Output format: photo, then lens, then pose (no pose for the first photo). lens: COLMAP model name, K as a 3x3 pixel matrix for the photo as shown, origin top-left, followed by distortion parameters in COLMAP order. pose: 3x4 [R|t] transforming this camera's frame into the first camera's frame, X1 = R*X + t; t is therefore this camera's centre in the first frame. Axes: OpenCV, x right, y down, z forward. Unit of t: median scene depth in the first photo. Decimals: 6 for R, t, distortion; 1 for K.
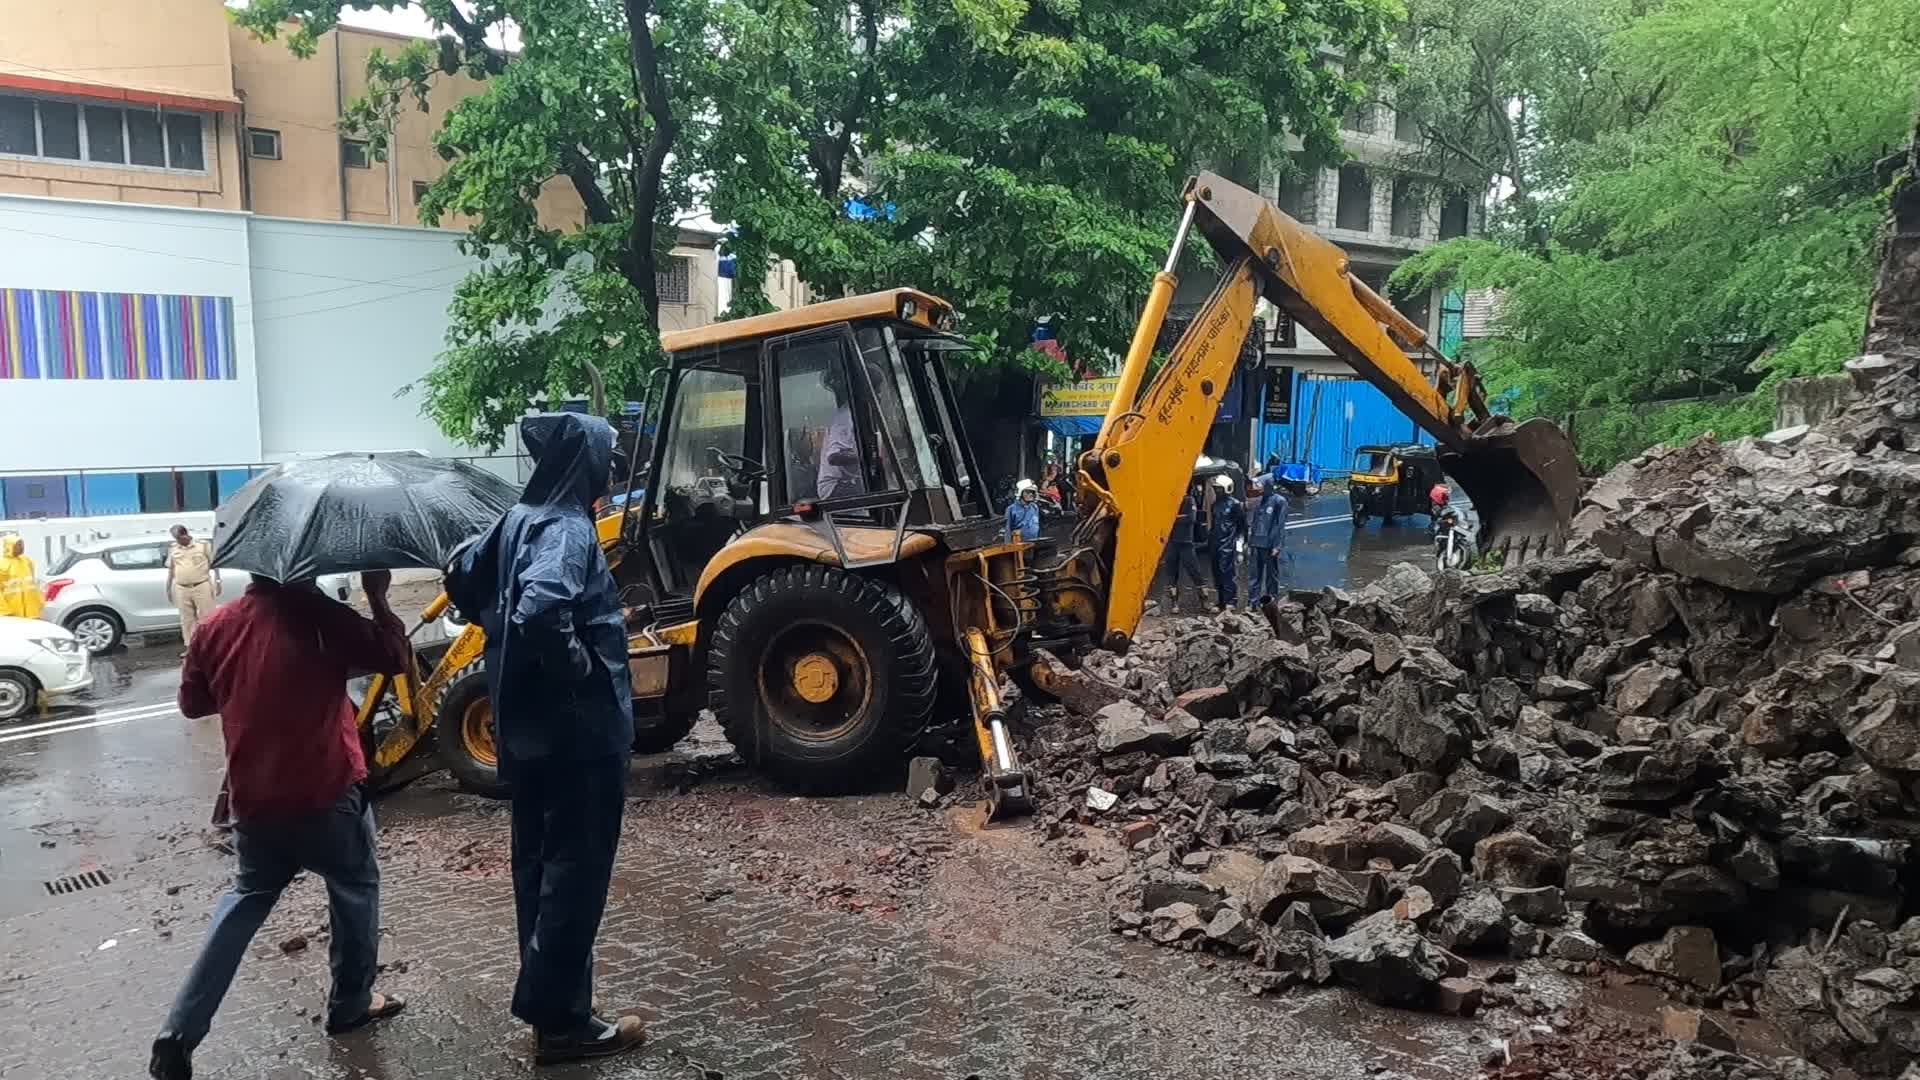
lens RADIAL K [[1272.4, 0, 962.1], [0, 1272.4, 543.5], [0, 0, 1]] dist [0.000960, 0.007012]
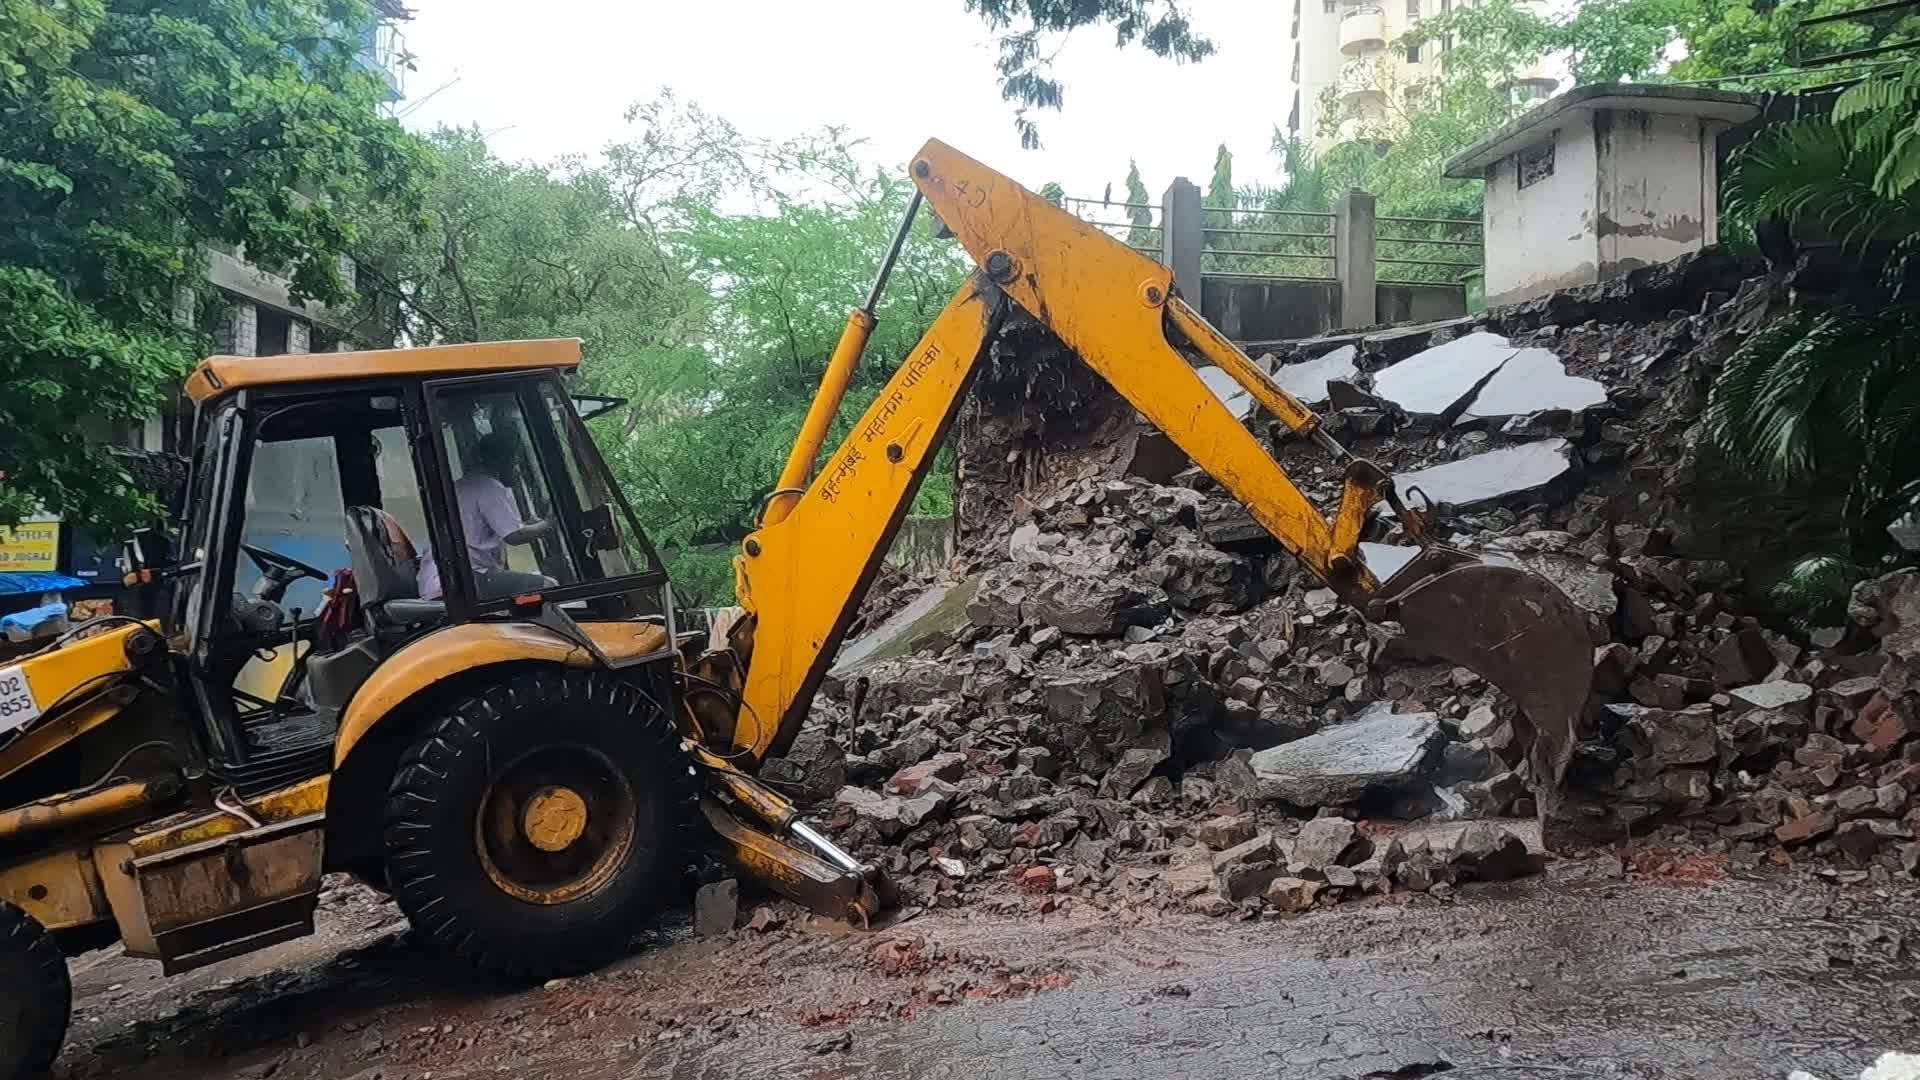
lens RADIAL K [[1272.4, 0, 960.9], [0, 1272.4, 539.9], [0, 0, 1]] dist [0.000960, 0.007012]
pose [[0.602209, 0.011905, 0.798250, -0.592210], [0.102420, 0.990474, -0.092039, 0.034014], [-0.791741, 0.137184, 0.595253, 0.314609]]
